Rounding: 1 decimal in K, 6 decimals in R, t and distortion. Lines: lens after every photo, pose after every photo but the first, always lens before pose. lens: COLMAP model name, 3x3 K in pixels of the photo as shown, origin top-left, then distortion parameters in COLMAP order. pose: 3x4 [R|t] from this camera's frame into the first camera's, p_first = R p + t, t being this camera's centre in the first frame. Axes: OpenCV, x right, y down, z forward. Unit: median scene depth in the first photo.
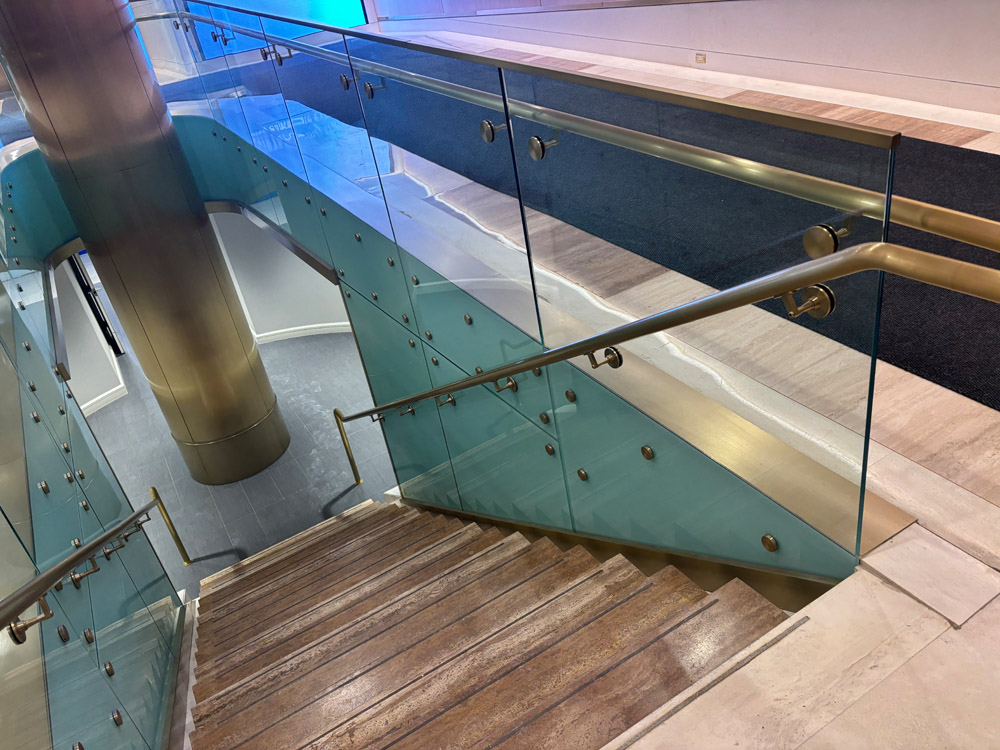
lens RADIAL K [[771.7, 0, 500.0], [0, 771.7, 375.0], [0, 0, 1]] dist [0.012508, 0.012165]
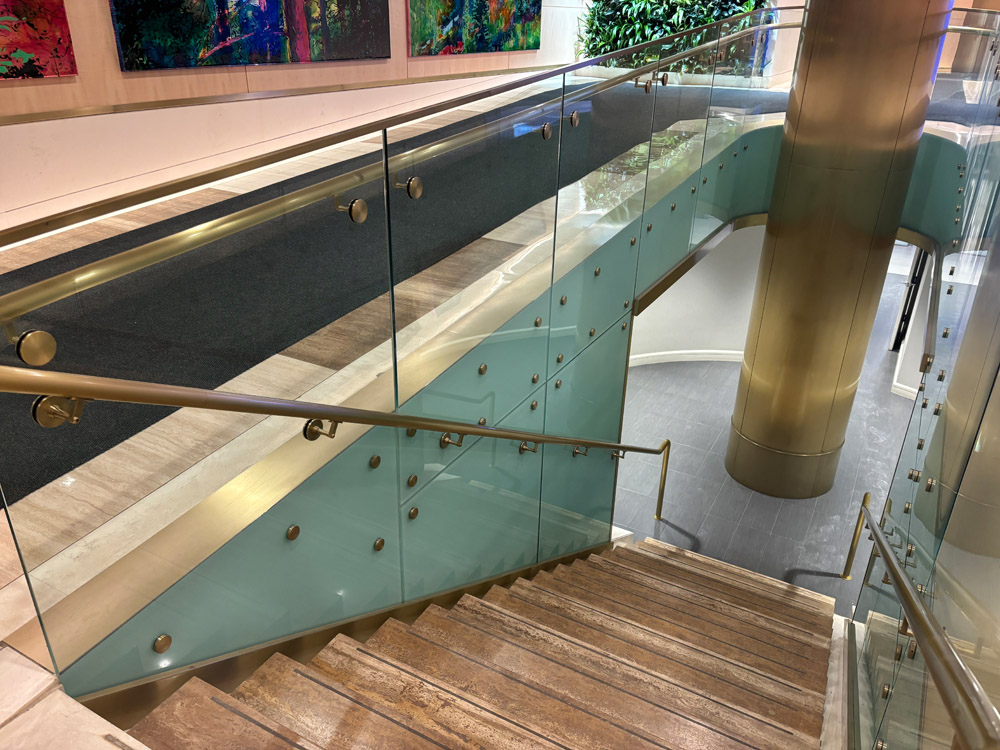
lens RADIAL K [[771.7, 0, 500.0], [0, 771.7, 375.0], [0, 0, 1]] dist [0.012508, 0.012165]
pose [[0.487142, 0.521395, -0.700599, 0.217968], [-0.509979, 0.821069, 0.256451, -0.132132], [0.708953, 0.232363, 0.665878, 0.161239]]
